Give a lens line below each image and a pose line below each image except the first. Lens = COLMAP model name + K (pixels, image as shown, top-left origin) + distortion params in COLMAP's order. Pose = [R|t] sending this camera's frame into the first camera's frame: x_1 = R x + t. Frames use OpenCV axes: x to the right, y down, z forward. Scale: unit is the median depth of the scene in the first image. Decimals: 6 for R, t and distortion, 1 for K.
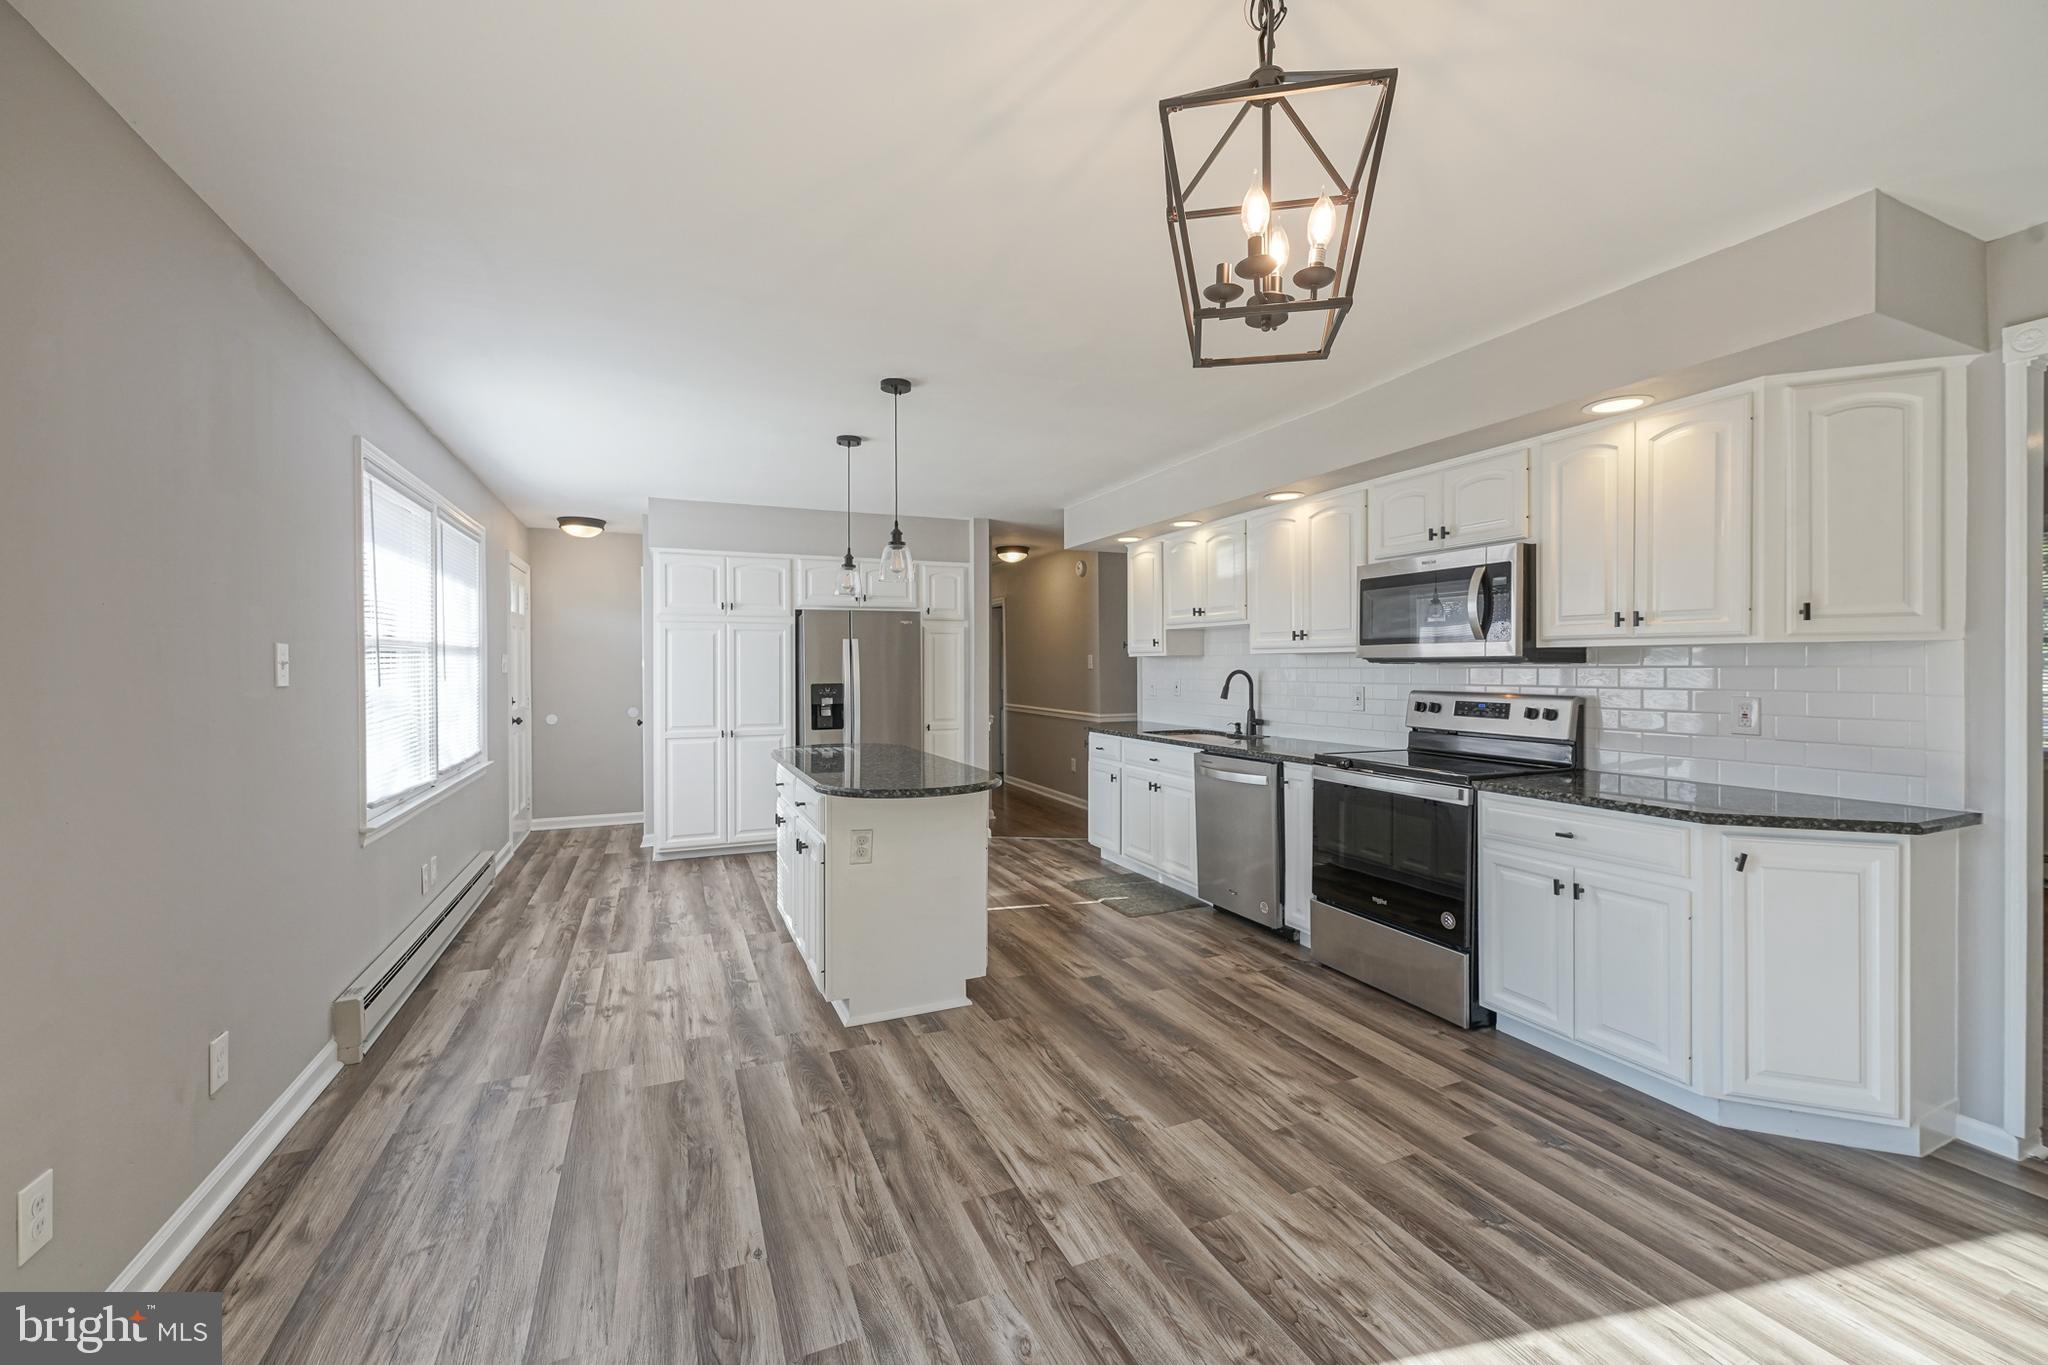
lens RADIAL K [[828.0, 0, 1026.1], [0, 828.0, 668.8], [0, 0, 1]] dist [-0.005739, 0.000896]
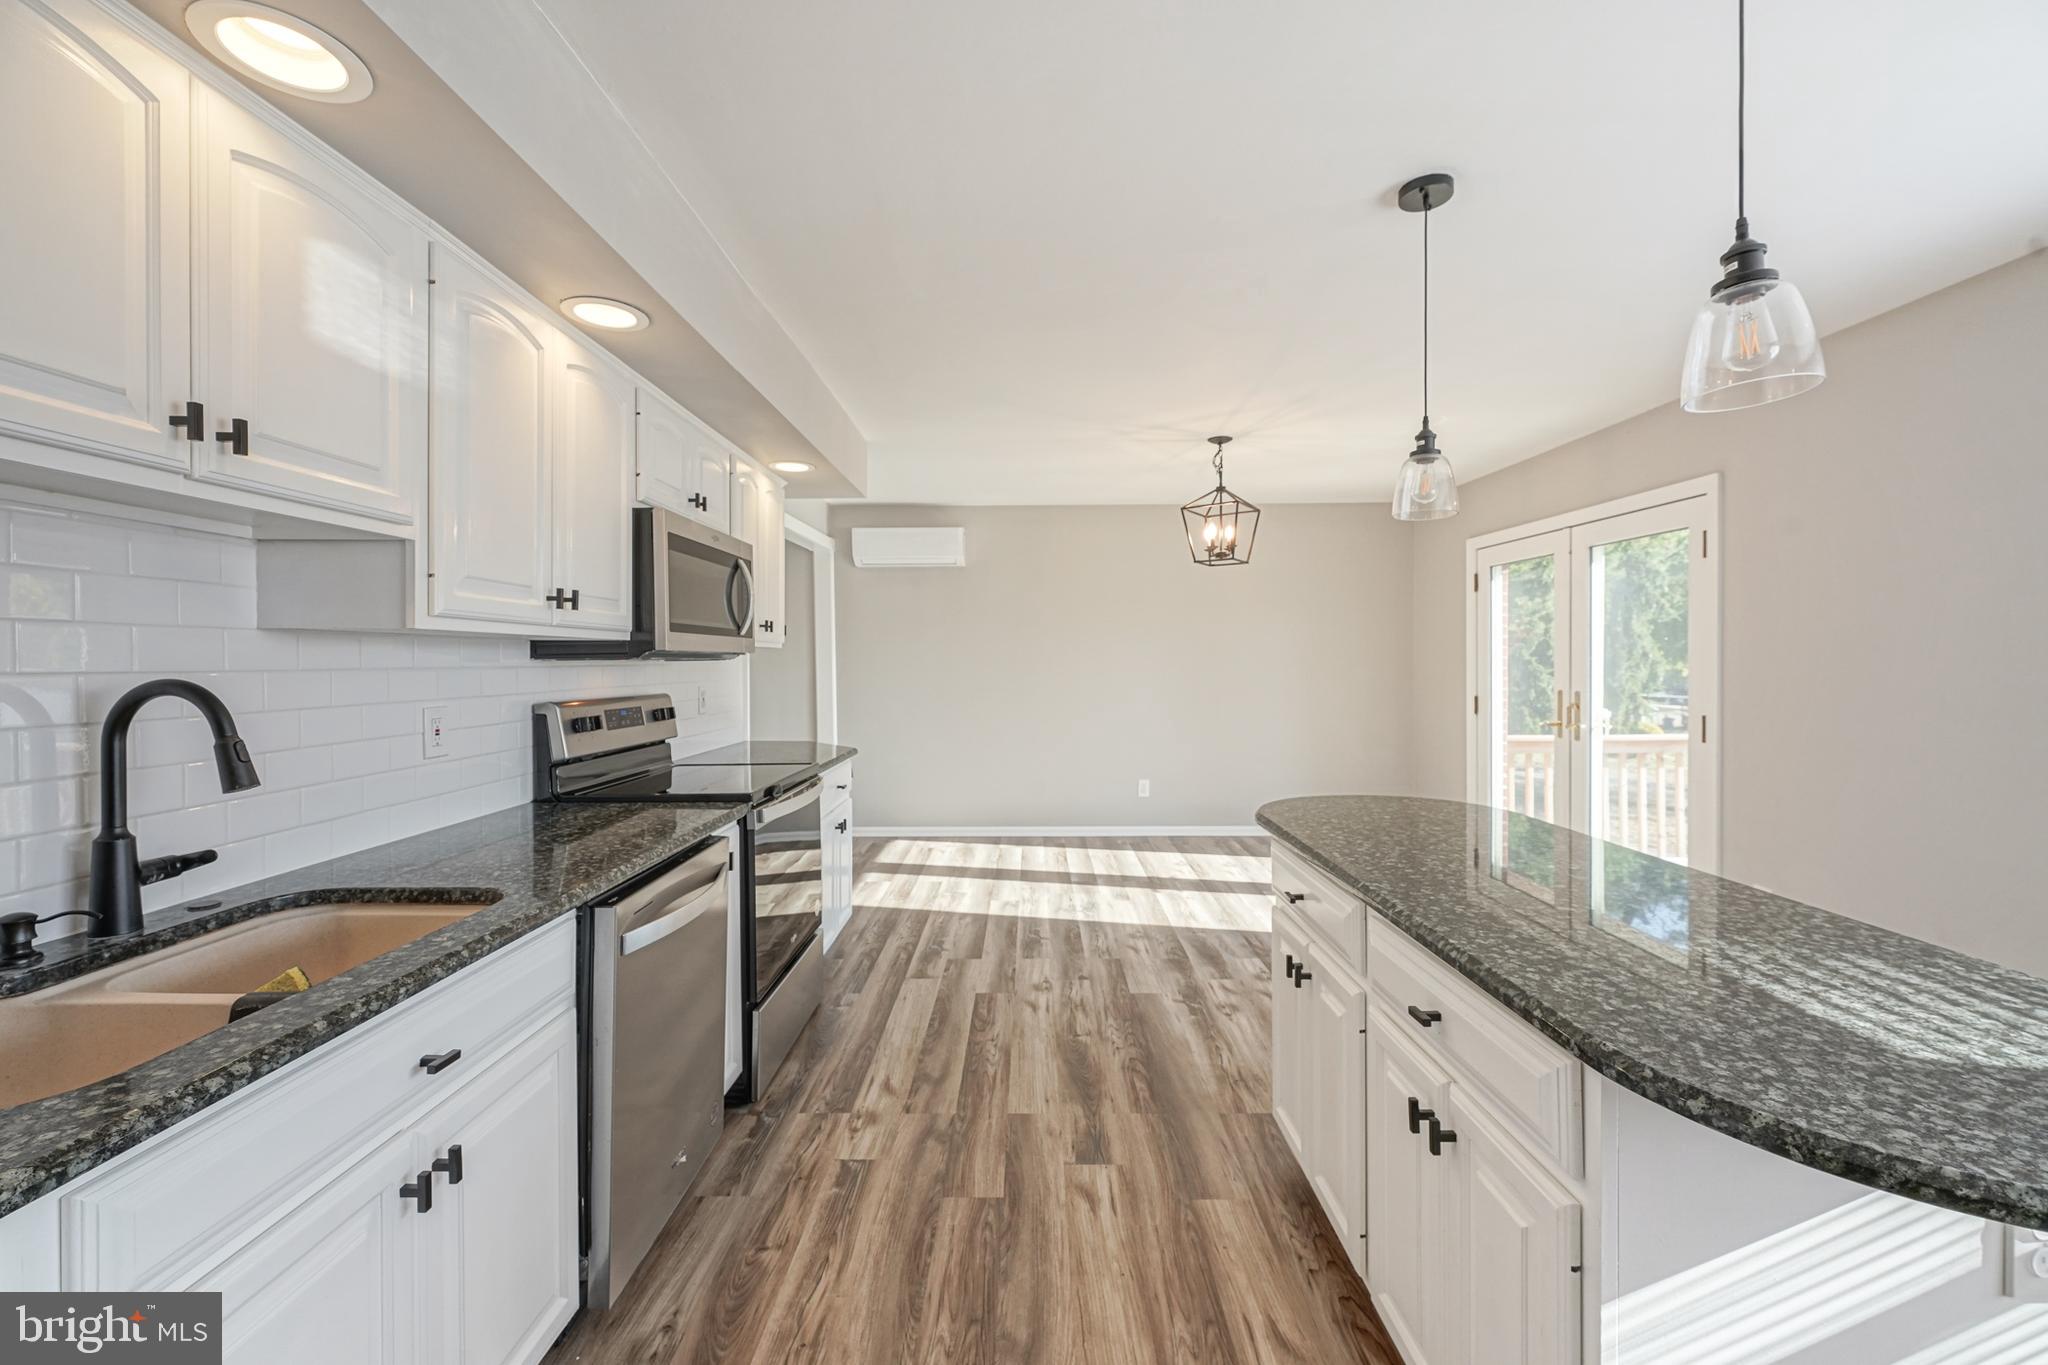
lens RADIAL K [[828.0, 0, 1020.0], [0, 828.0, 670.0], [0, 0, 1]] dist [-0.005739, 0.000896]
pose [[-0.909922, 0.002376, 0.414772, -0.175361], [0.009054, 0.999859, 0.014136, -0.005965], [-0.414680, 0.016618, -0.909816, 2.140721]]
